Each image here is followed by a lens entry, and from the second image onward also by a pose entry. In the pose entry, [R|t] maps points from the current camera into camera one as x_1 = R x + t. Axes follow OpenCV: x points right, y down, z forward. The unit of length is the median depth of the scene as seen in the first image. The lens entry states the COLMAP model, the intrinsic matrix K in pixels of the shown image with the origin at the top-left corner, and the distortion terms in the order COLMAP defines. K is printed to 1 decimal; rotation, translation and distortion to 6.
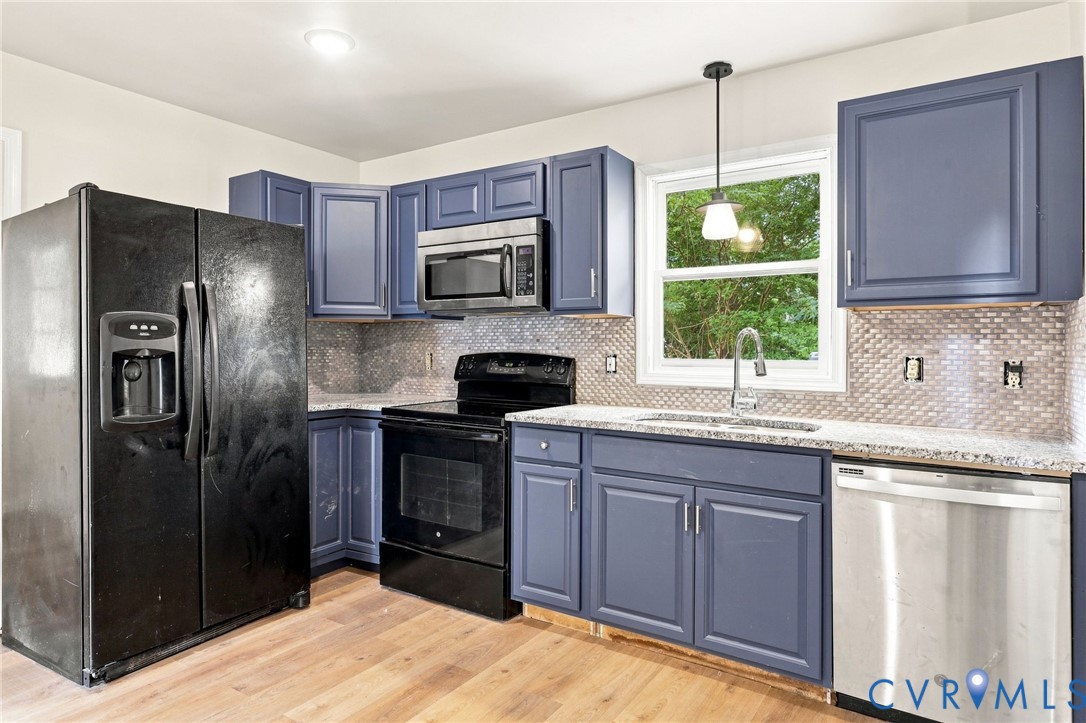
lens RADIAL K [[651.9, 0, 541.2], [0, 651.9, 350.8], [0, 0, 1]] dist [0.003696, 0.000932]
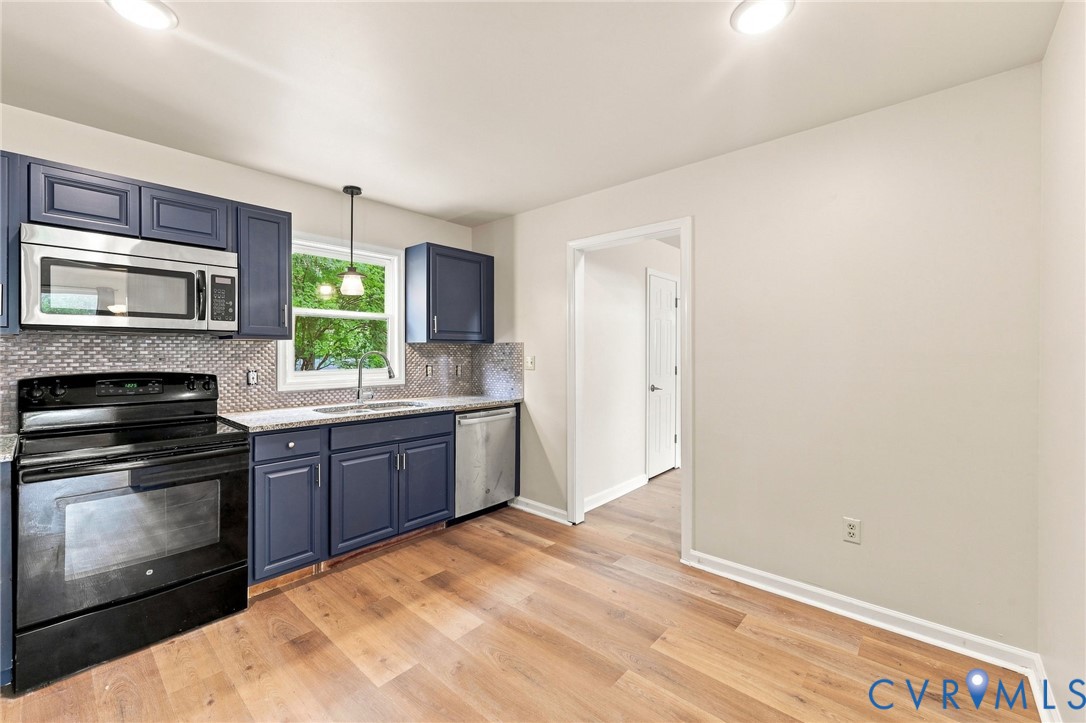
lens RADIAL K [[443.2, 0, 540.4], [0, 443.2, 358.0], [0, 0, 1]] dist [-0.001486, -0.000302]
pose [[0.136901, -0.020527, 0.990372, -0.671911], [0.000961, 0.999788, 0.020590, -0.034948], [-0.990584, -0.001867, 0.136891, 0.348284]]
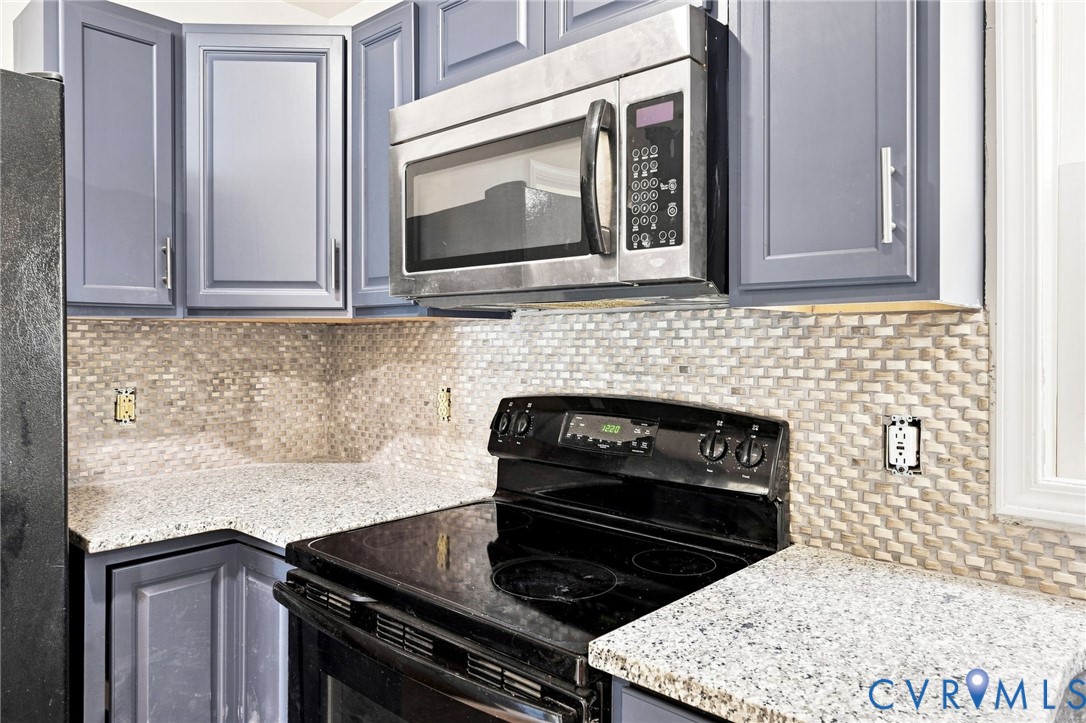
lens RADIAL K [[728.1, 0, 536.4], [0, 728.1, 338.1], [0, 0, 1]] dist [0.002534, 0.001044]
pose [[0.986065, -0.001047, -0.166355, -0.021321], [-0.000681, 0.999946, -0.010334, -0.033537], [0.166357, 0.010304, 0.986012, 0.598935]]
